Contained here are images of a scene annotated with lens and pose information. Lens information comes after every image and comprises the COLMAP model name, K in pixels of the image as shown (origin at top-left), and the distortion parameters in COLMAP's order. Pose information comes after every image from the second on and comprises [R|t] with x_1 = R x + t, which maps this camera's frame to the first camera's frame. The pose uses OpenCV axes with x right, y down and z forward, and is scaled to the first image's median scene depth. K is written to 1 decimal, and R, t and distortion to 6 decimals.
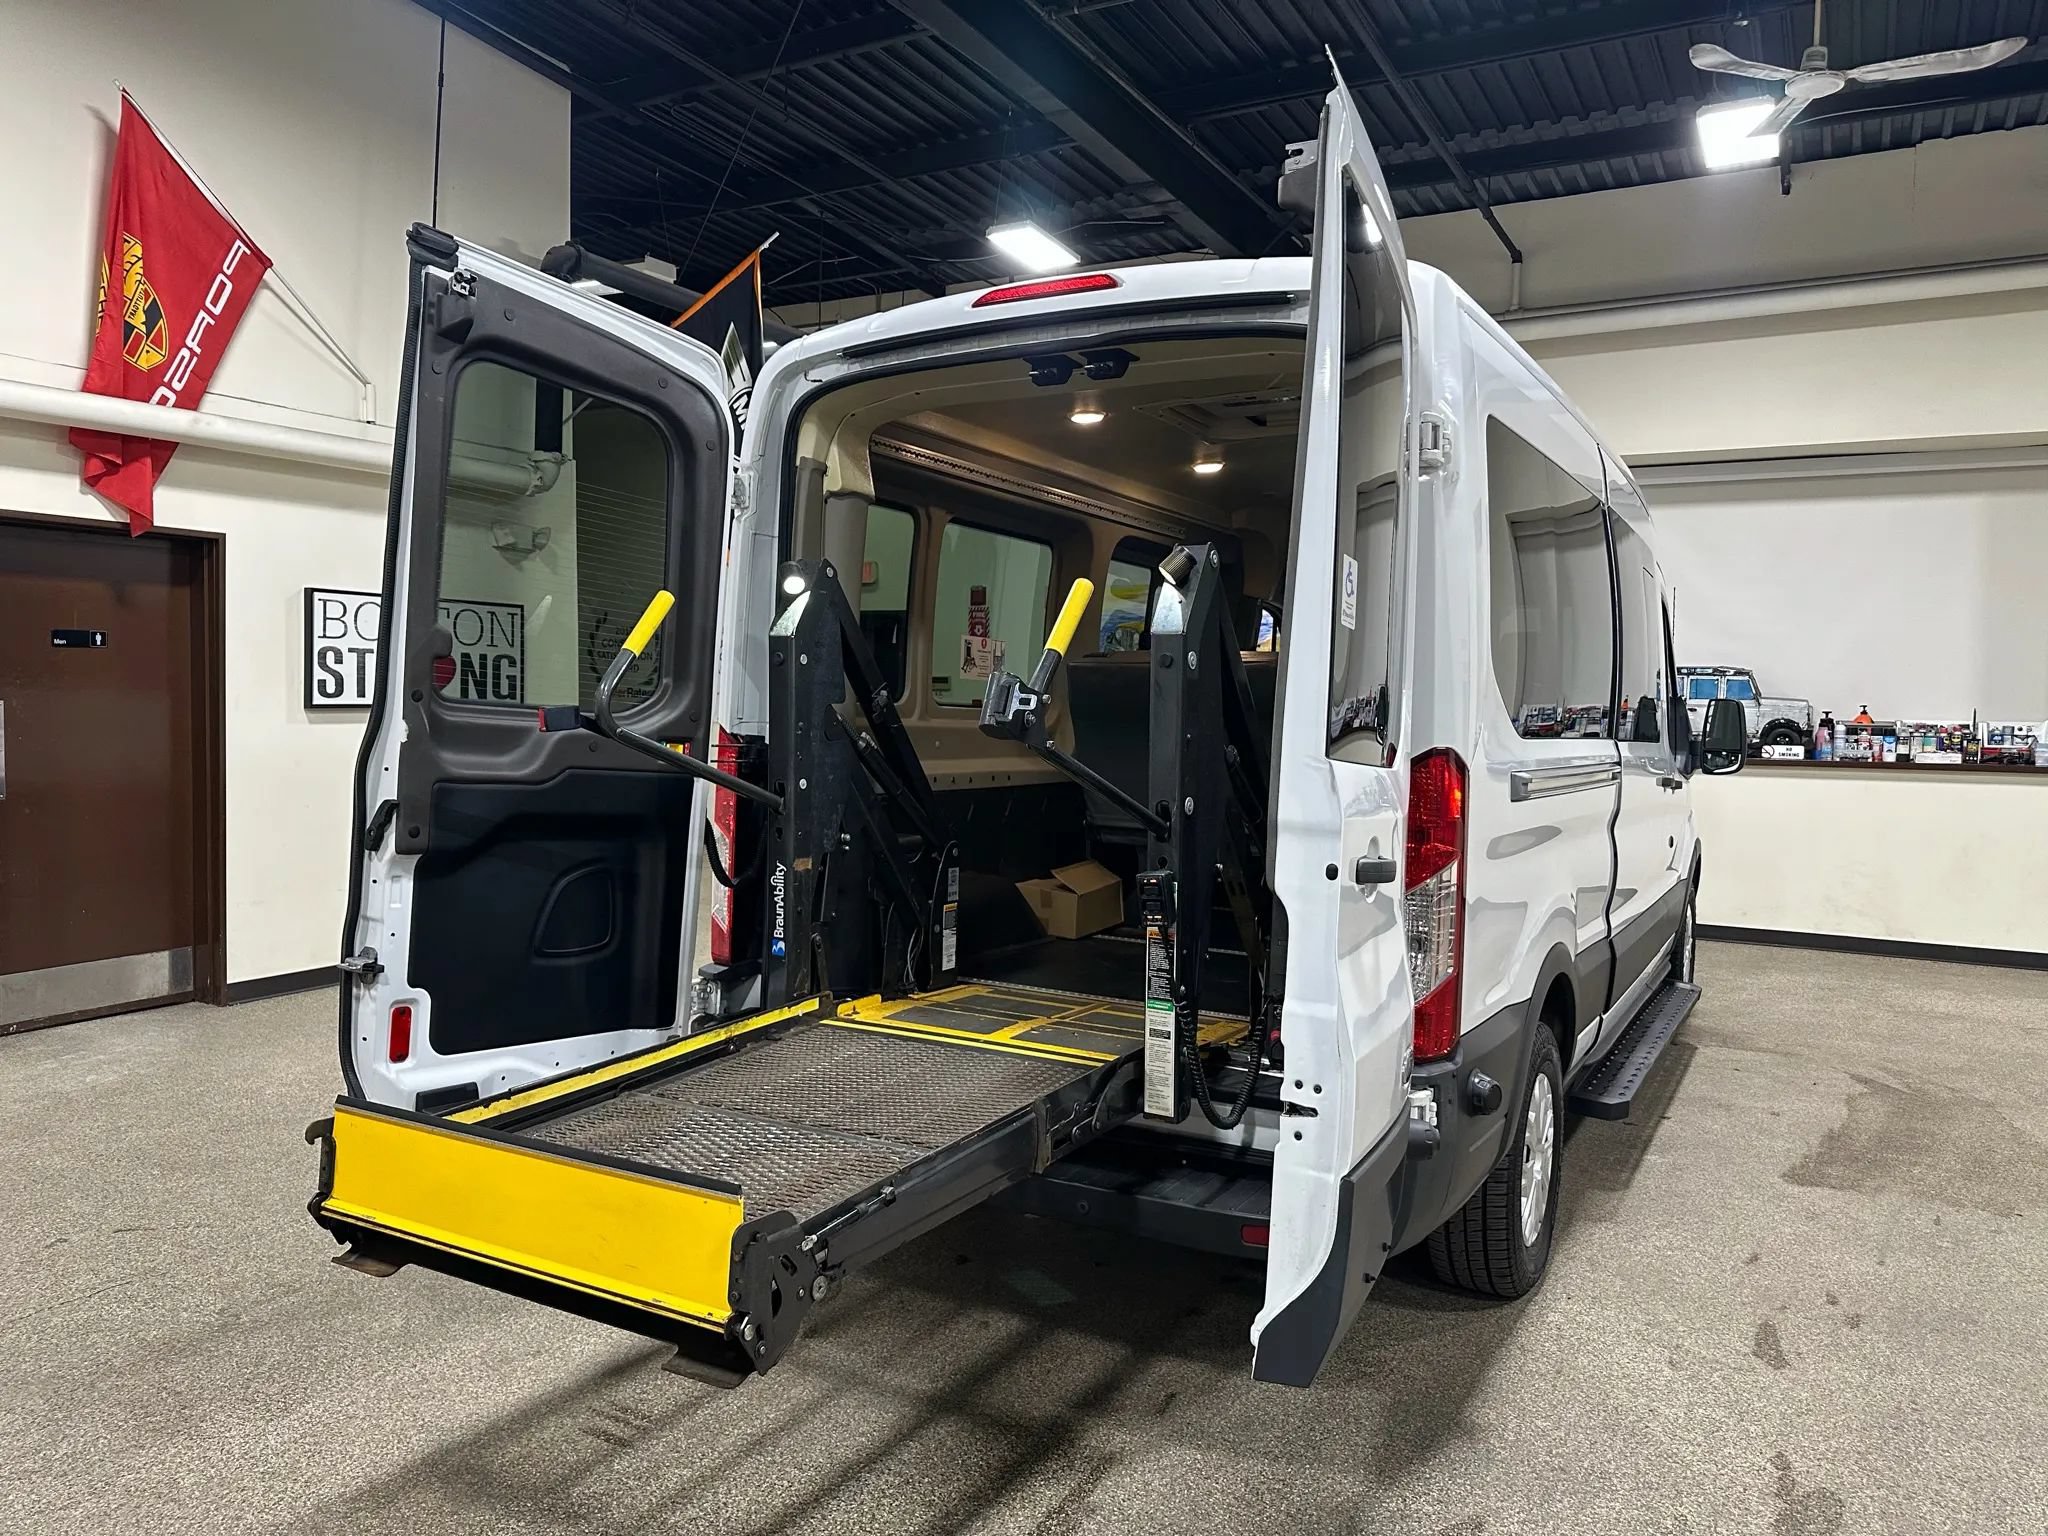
lens RADIAL K [[1459.0, 0, 1031.3], [0, 1459.0, 756.6], [0, 0, 1]] dist [0.002474, -0.006423]
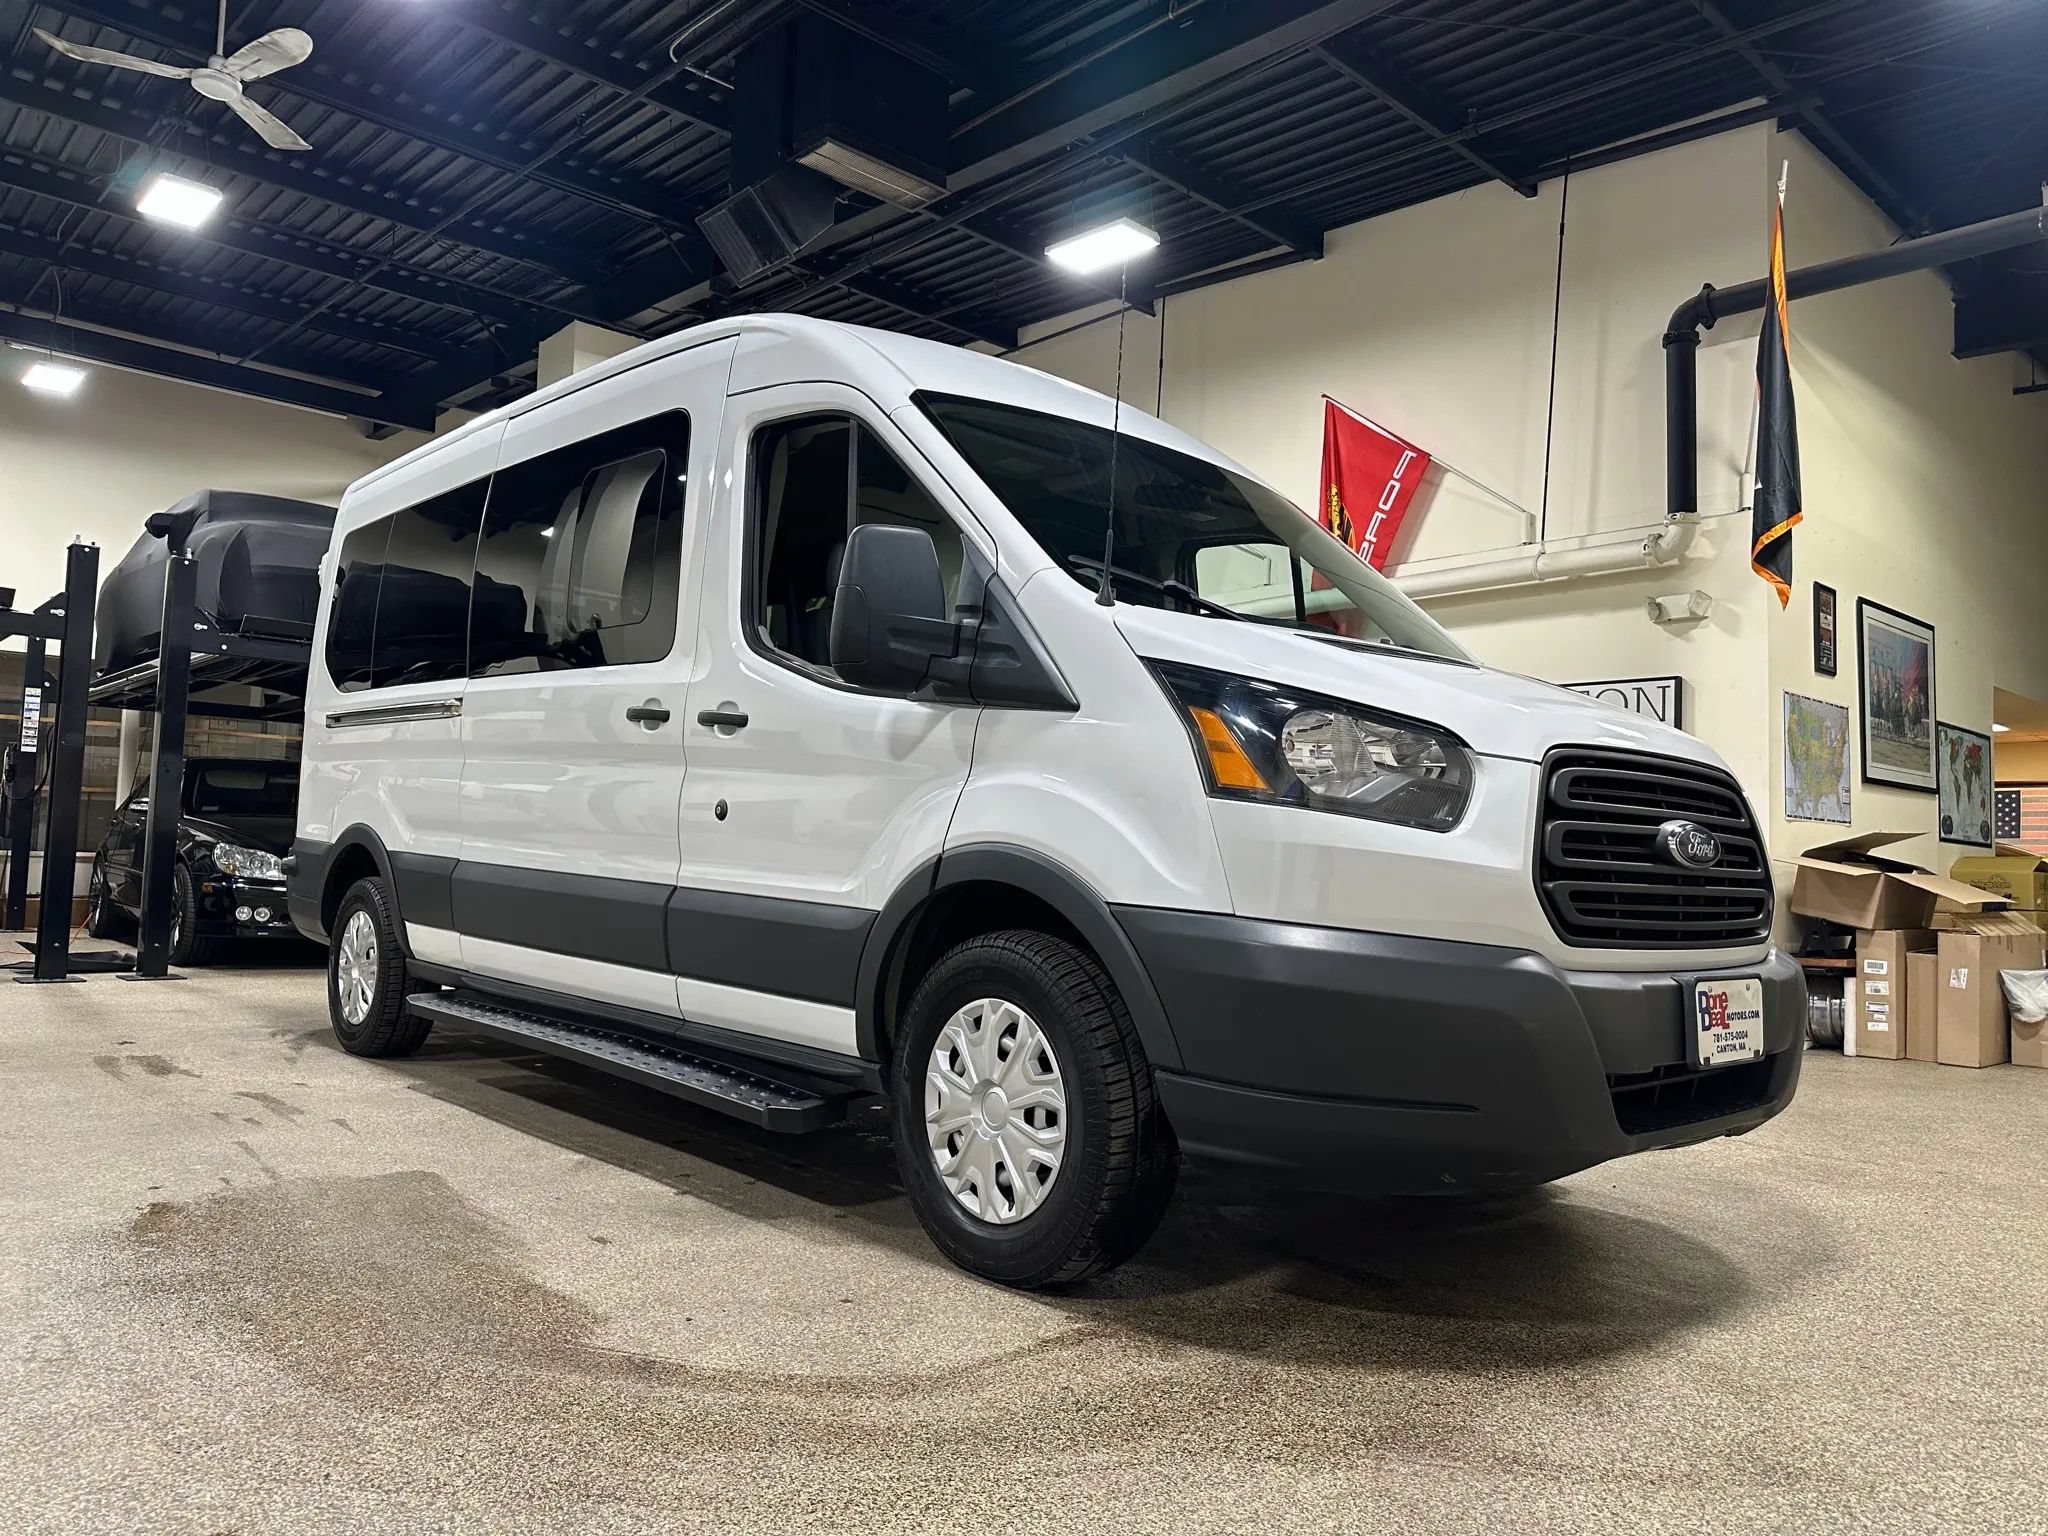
lens RADIAL K [[1430.0, 0, 1010.5], [0, 1430.0, 772.3], [0, 0, 1]] dist [0.050806, -0.056674]
pose [[-0.311574, -0.090312, -0.945921, 0.782410], [-0.084794, 0.994144, -0.066986, 0.068150], [0.946431, 0.059337, -0.317407, 1.022883]]
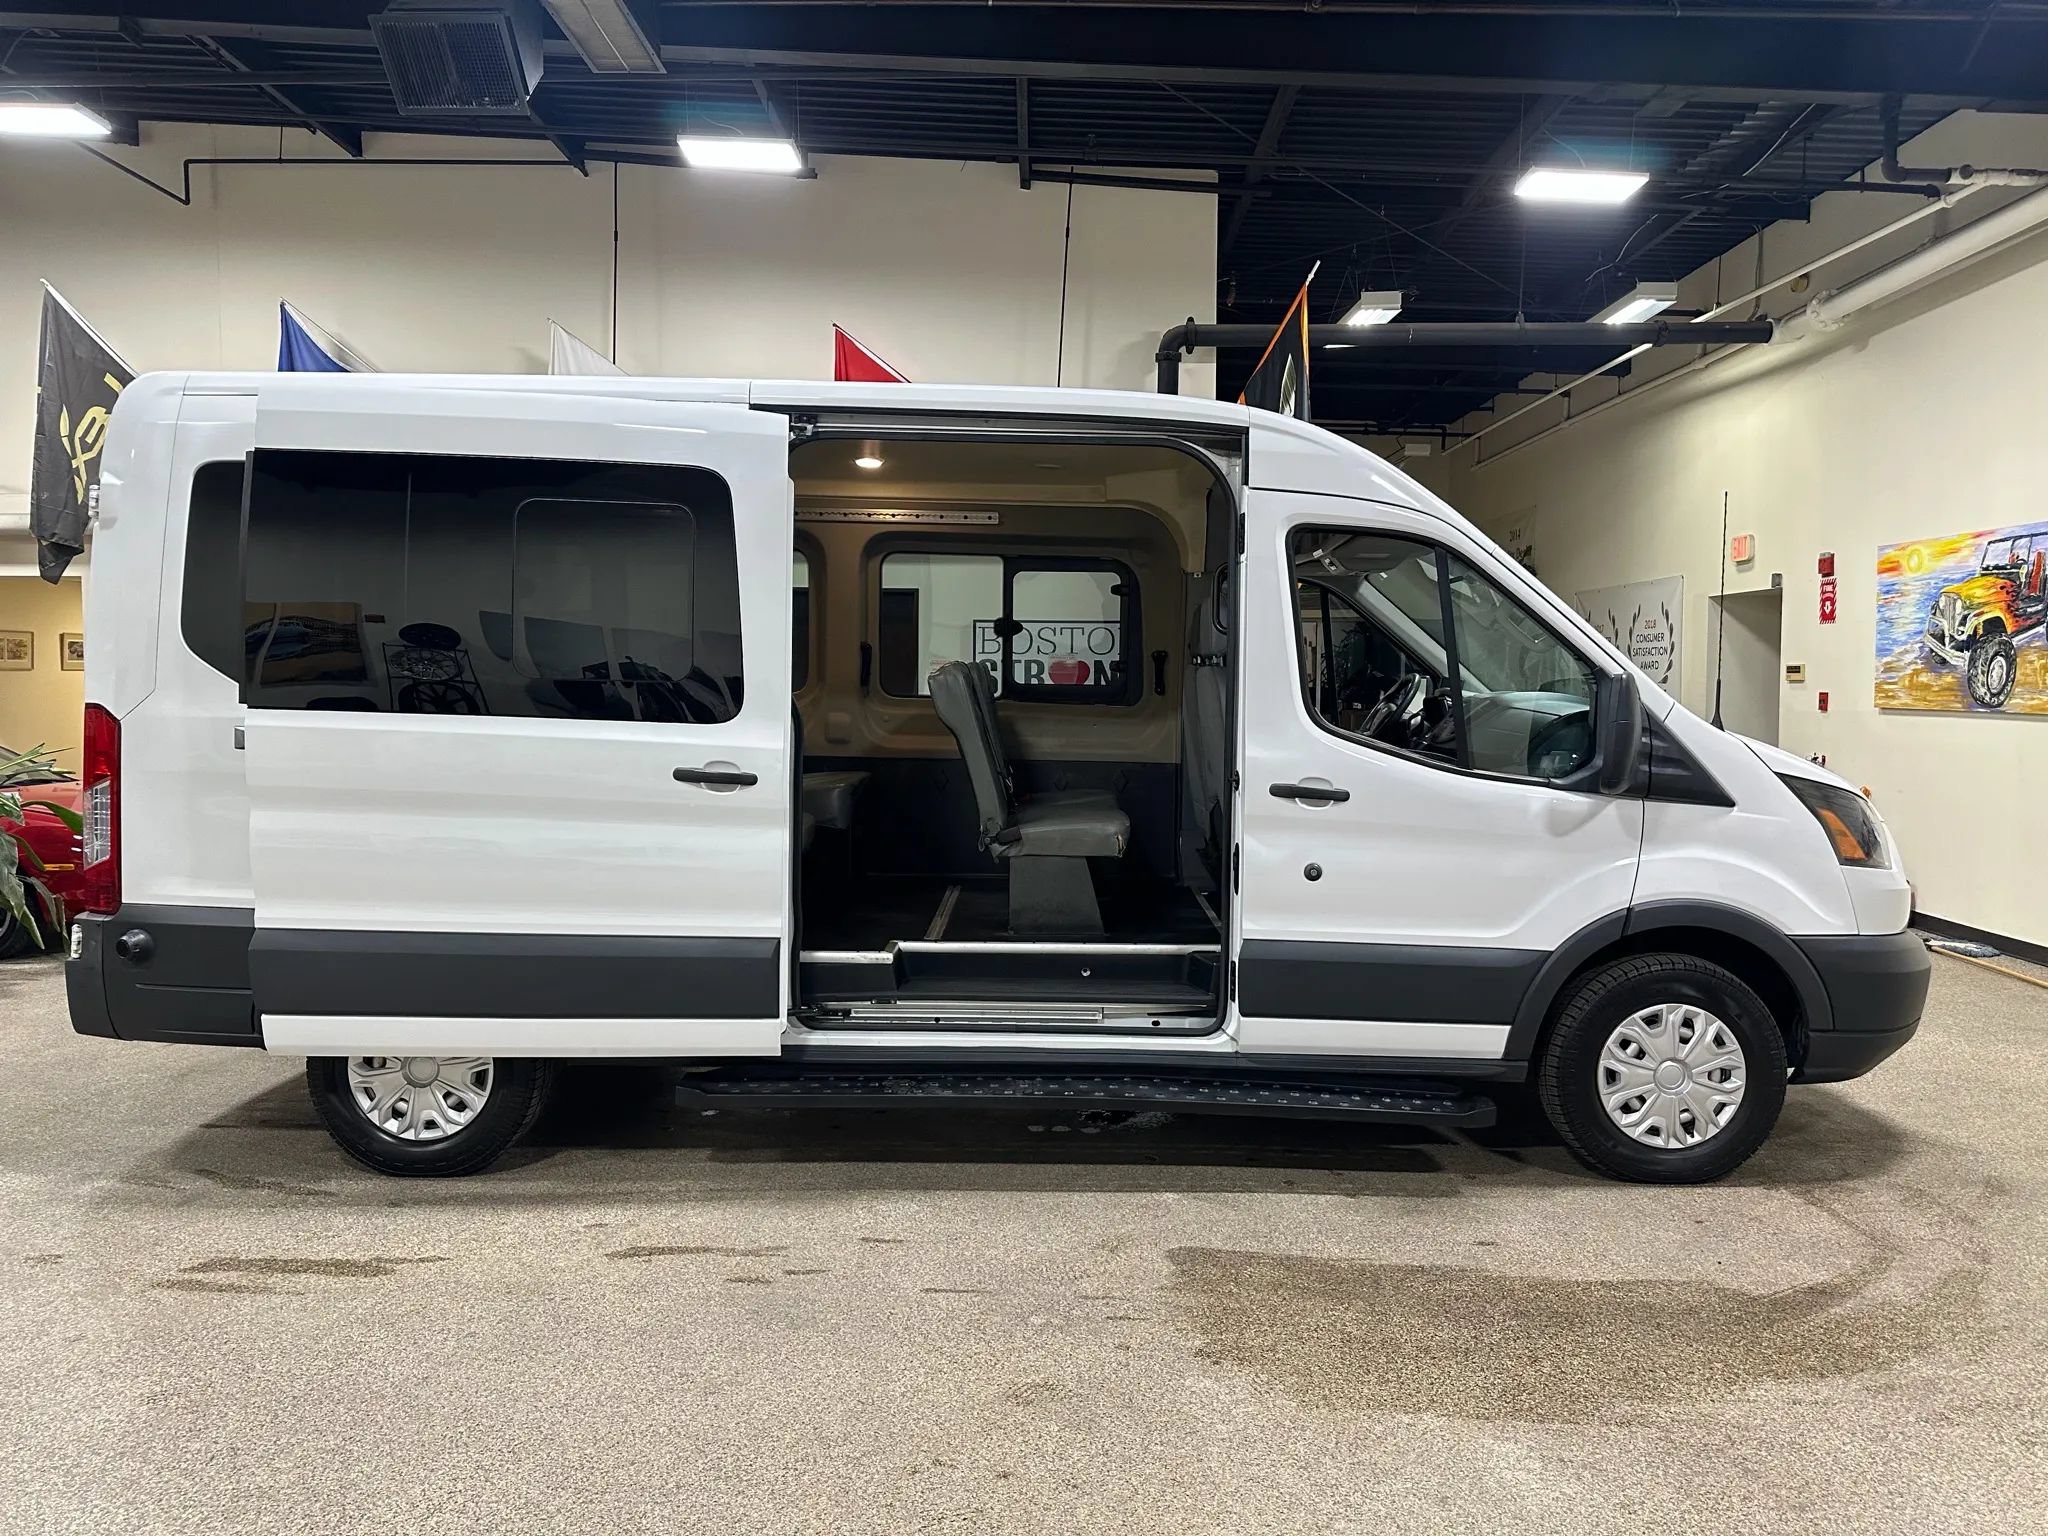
lens RADIAL K [[1436.2, 0, 1024.0], [0, 1436.2, 768.0], [0, 0, 1]] dist [0.032224, -0.031534]
pose [[0.481536, 0.032417, -0.875827, 0.788018], [-0.032138, 0.999297, 0.019318, 0.003586], [0.875837, 0.018845, 0.482239, 0.351144]]
